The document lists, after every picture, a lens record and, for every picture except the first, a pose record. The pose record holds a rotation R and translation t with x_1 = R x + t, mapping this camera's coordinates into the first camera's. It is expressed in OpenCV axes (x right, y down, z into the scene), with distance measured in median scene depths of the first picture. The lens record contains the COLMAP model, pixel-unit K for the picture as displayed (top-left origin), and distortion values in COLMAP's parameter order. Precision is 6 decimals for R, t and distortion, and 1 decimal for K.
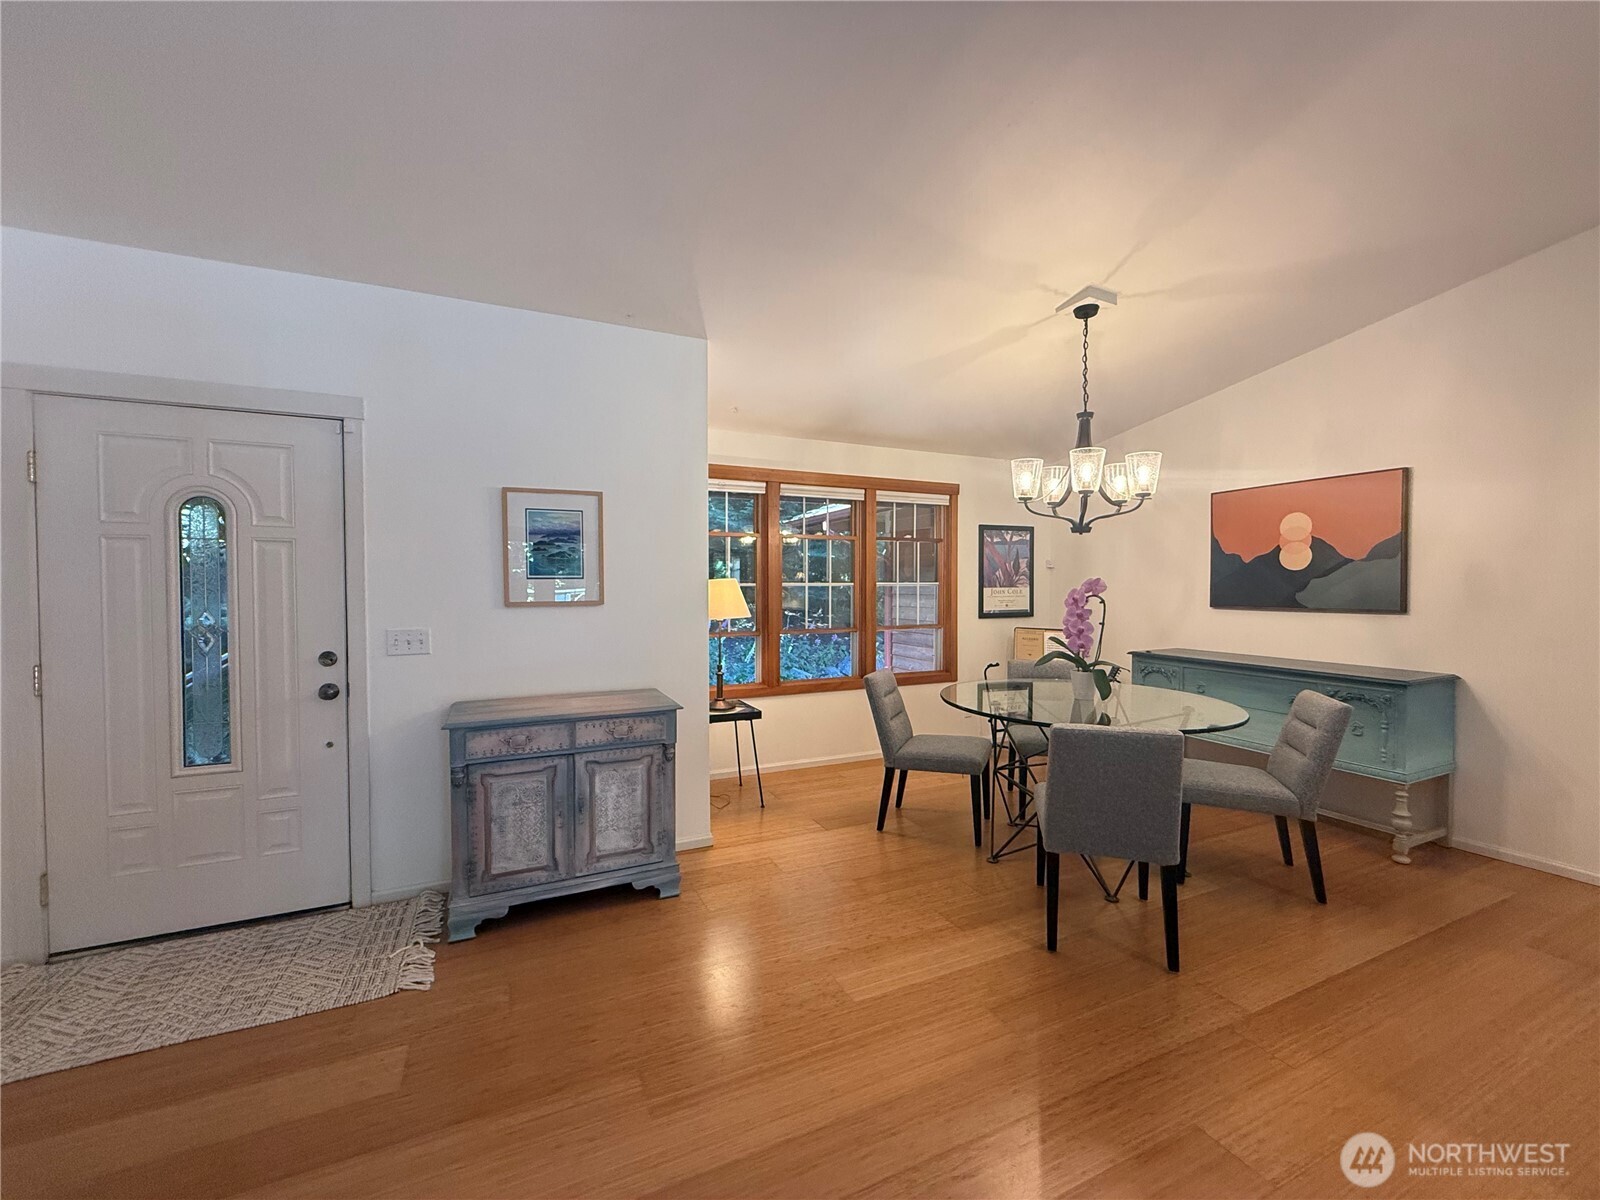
lens RADIAL K [[637.8, 0, 795.4], [0, 637.8, 598.8], [0, 0, 1]] dist [-0.000538, 0.000580]
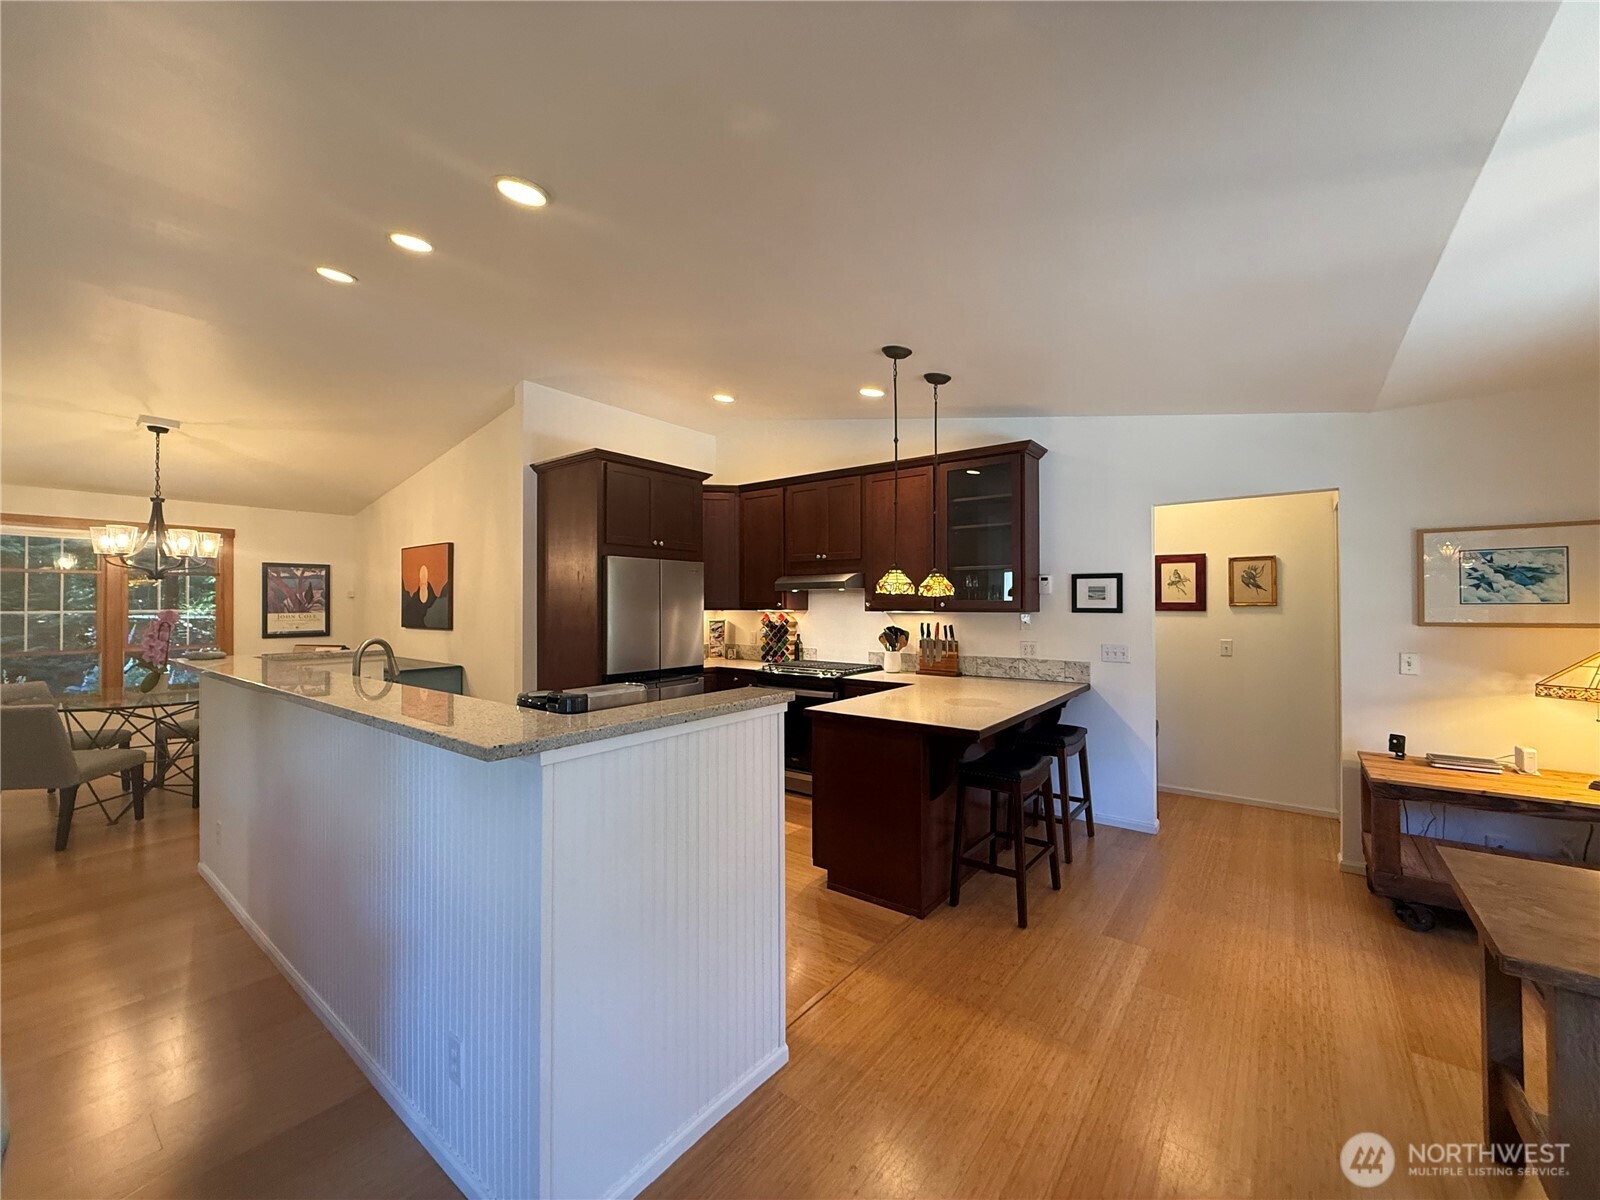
lens RADIAL K [[637.8, 0, 793.6], [0, 637.8, 600.0], [0, 0, 1]] dist [-0.000538, 0.000580]
pose [[0.886796, 0.004457, 0.462141, 0.979547], [0.007689, 0.999673, -0.024395, -0.008132], [-0.462098, 0.025187, 0.886471, -0.895356]]
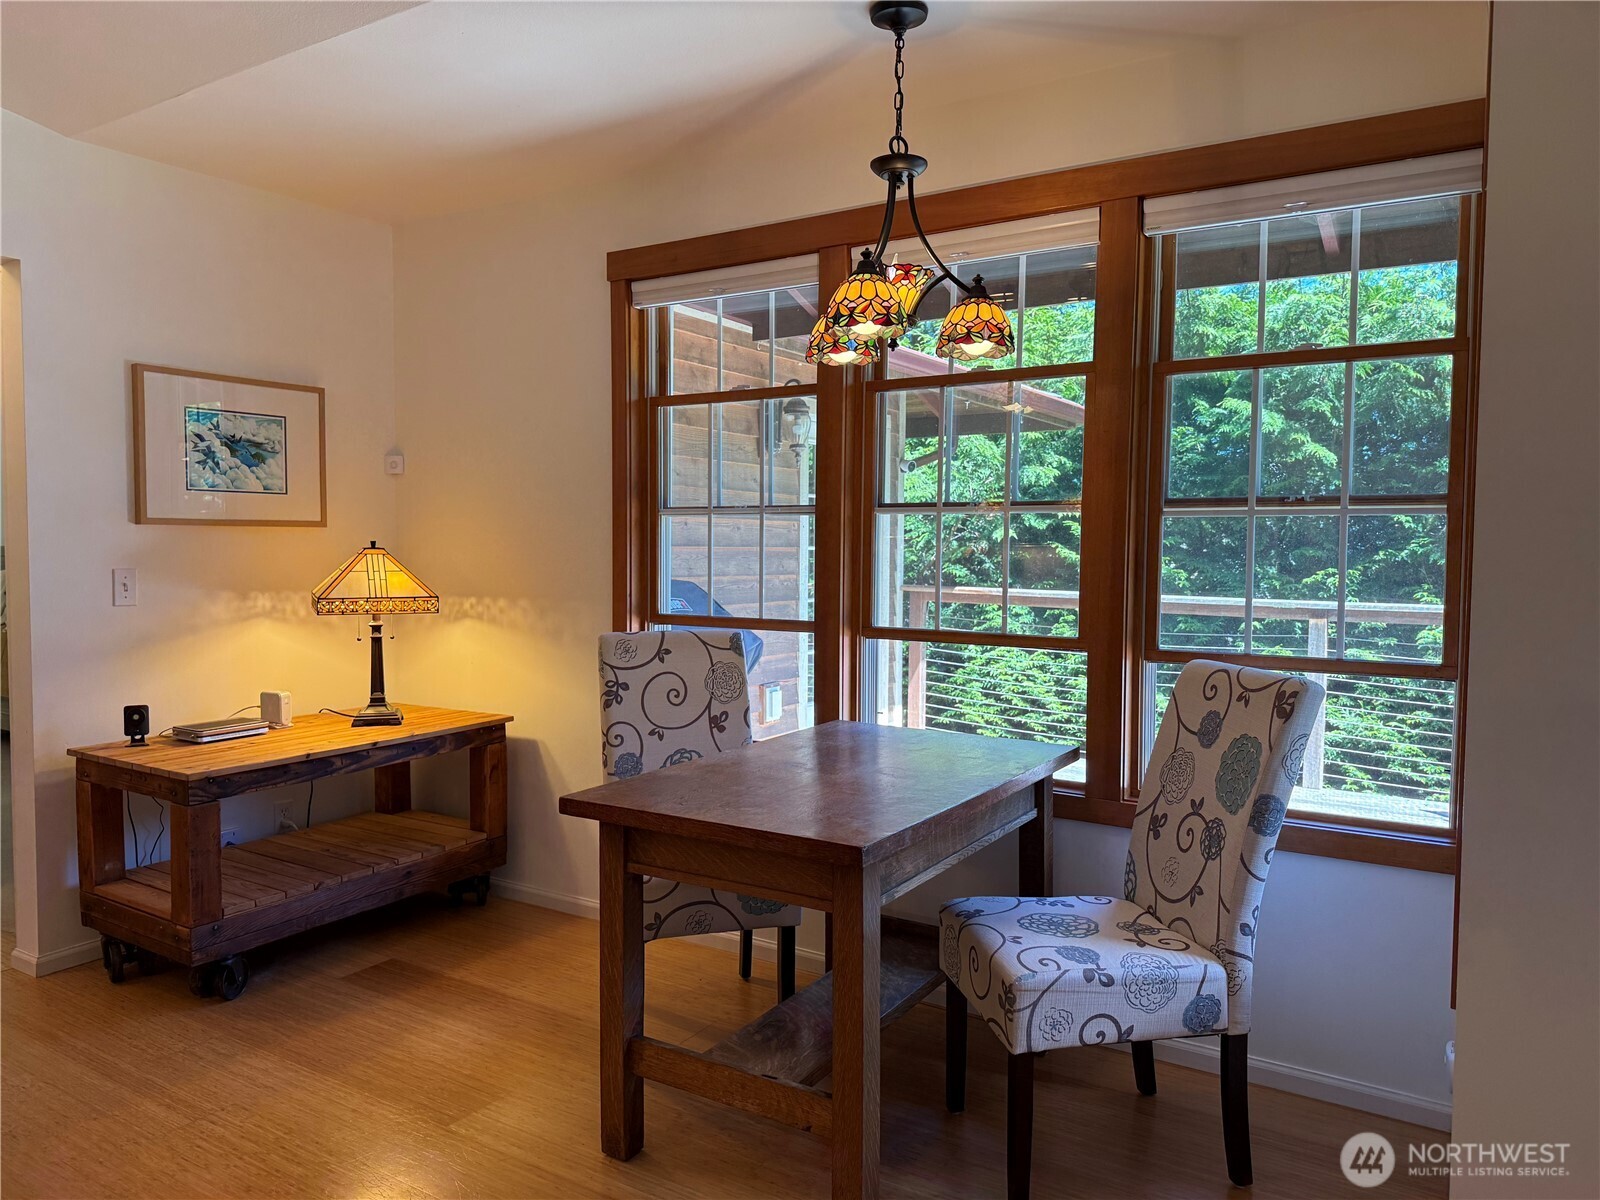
lens RADIAL K [[1133.4, 0, 801.3], [0, 1133.4, 597.7], [0, 0, 1]] dist [0.048323, -0.045133]
pose [[-0.541767, -0.039773, 0.839587, 1.048383], [0.007459, 0.998613, 0.052119, 0.031230], [-0.840496, 0.034499, -0.540719, -0.432084]]
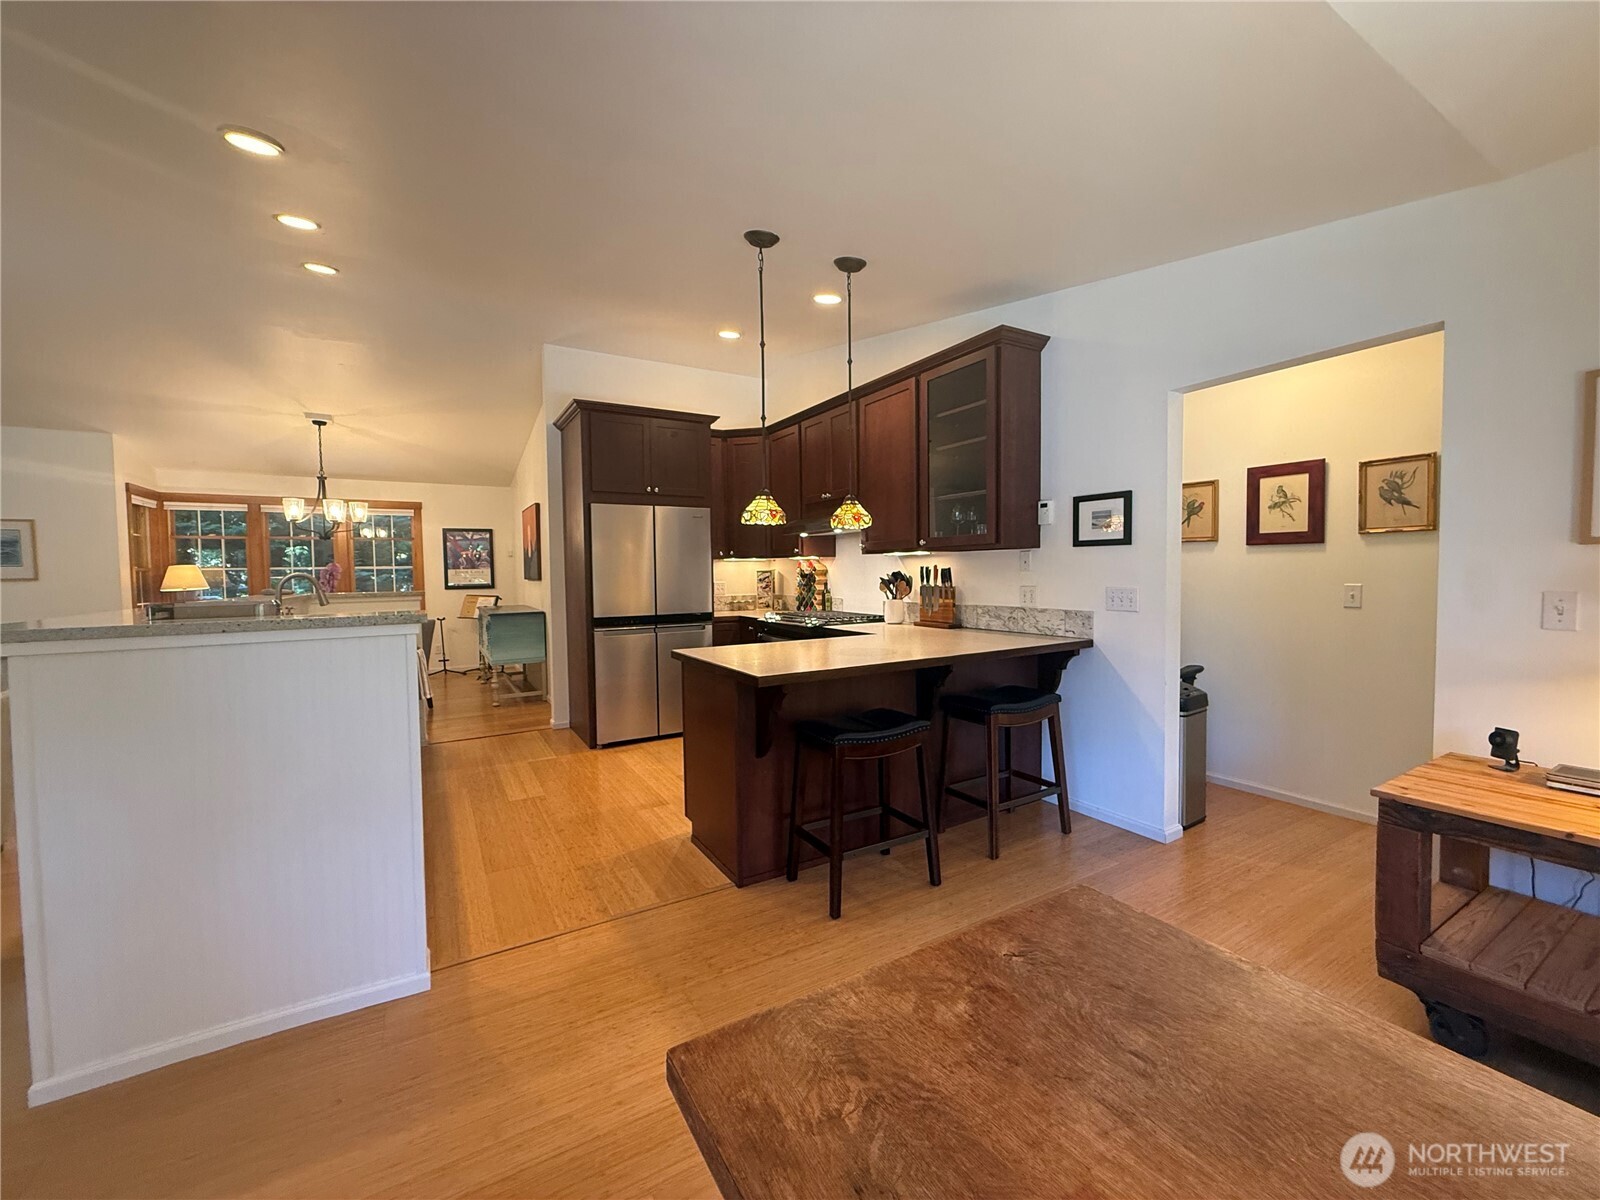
lens RADIAL K [[637.8, 0, 792.8], [0, 637.8, 599.4], [0, 0, 1]] dist [-0.000538, 0.000580]
pose [[0.995366, -0.013367, 0.095229, 1.521131], [0.011025, 0.999625, 0.025076, 0.039673], [-0.095528, -0.023910, 0.995140, -0.955940]]
